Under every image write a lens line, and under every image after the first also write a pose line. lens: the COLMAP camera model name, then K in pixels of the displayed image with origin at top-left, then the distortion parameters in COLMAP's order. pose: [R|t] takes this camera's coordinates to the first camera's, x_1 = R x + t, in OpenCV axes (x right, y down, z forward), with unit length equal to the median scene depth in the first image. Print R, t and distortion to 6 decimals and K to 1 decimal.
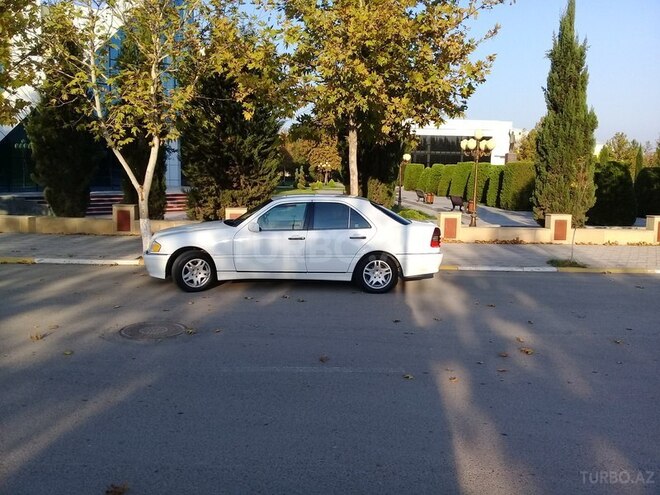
lens RADIAL K [[624.9, 0, 330.0], [0, 624.9, 247.5], [0, 0, 1]] dist [0.020285, -0.013293]
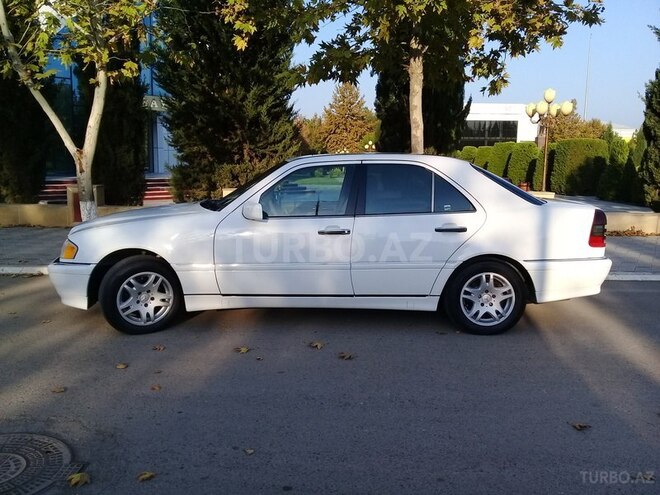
lens RADIAL K [[624.9, 0, 330.0], [0, 624.9, 247.5], [0, 0, 1]] dist [0.020285, -0.013293]
pose [[0.999658, -0.006398, -0.025347, -0.042405], [0.006785, 0.999862, 0.015195, -0.009225], [0.025247, -0.015362, 0.999563, 0.463962]]
